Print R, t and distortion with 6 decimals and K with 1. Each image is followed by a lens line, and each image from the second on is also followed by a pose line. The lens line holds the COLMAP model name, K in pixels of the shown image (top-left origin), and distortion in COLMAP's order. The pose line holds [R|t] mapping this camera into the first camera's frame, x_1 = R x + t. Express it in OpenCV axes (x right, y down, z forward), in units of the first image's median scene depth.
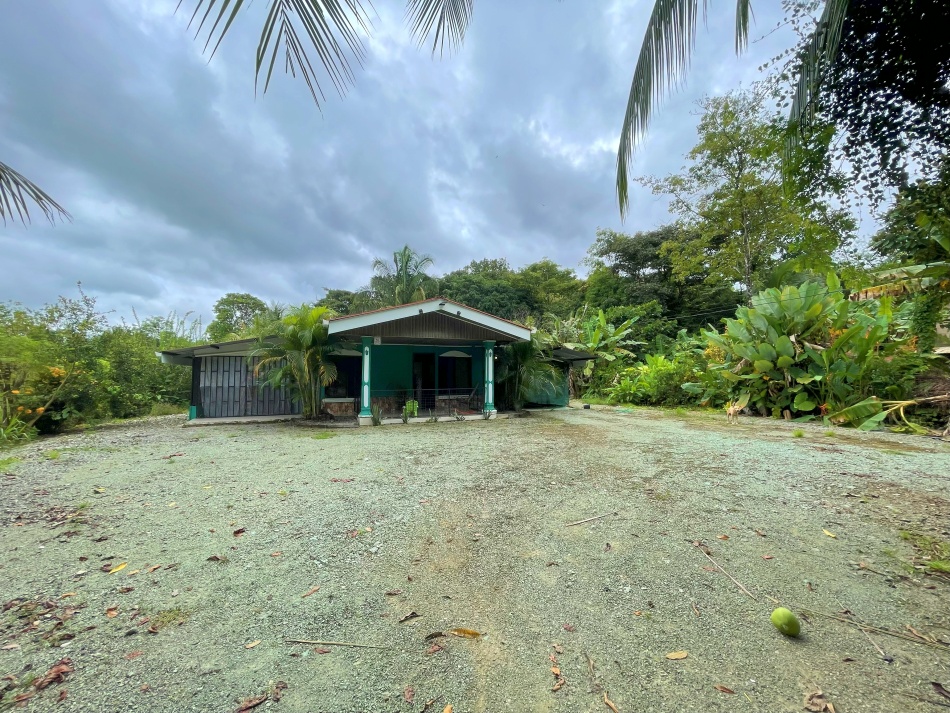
lens RADIAL K [[388.9, 0, 475.0], [0, 388.9, 356.5], [0, 0, 1]] dist [0.000872, 0.000090]
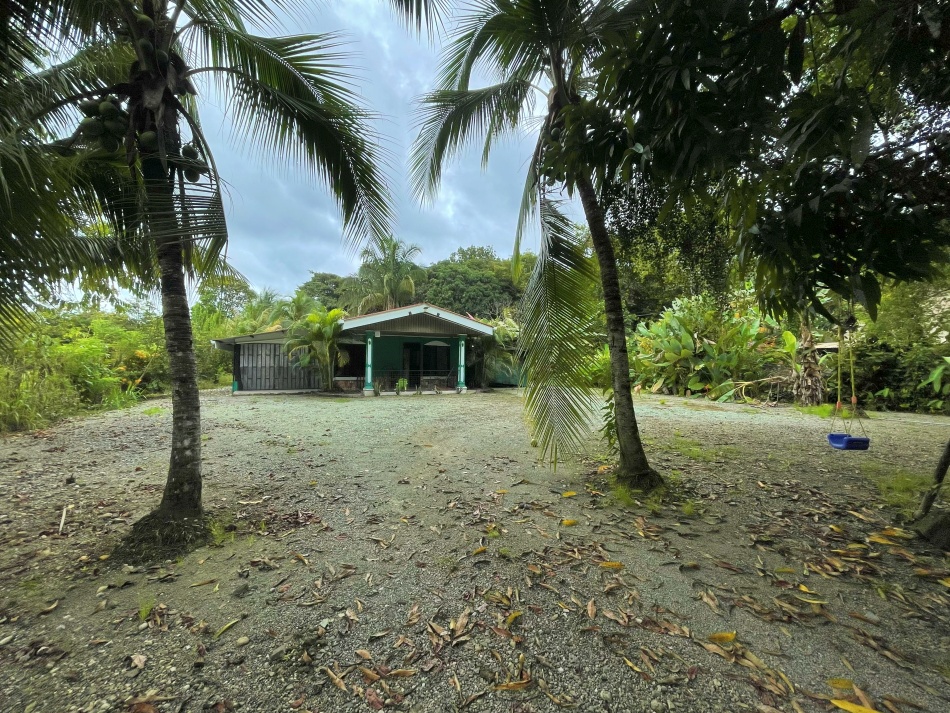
lens RADIAL K [[388.9, 0, 475.0], [0, 388.9, 356.5], [0, 0, 1]] dist [0.000872, 0.000090]
pose [[0.999347, 0.012580, 0.033881, 0.037297], [-0.013815, 0.999239, 0.036471, -0.014735], [-0.033396, -0.036915, 0.998760, -0.319055]]
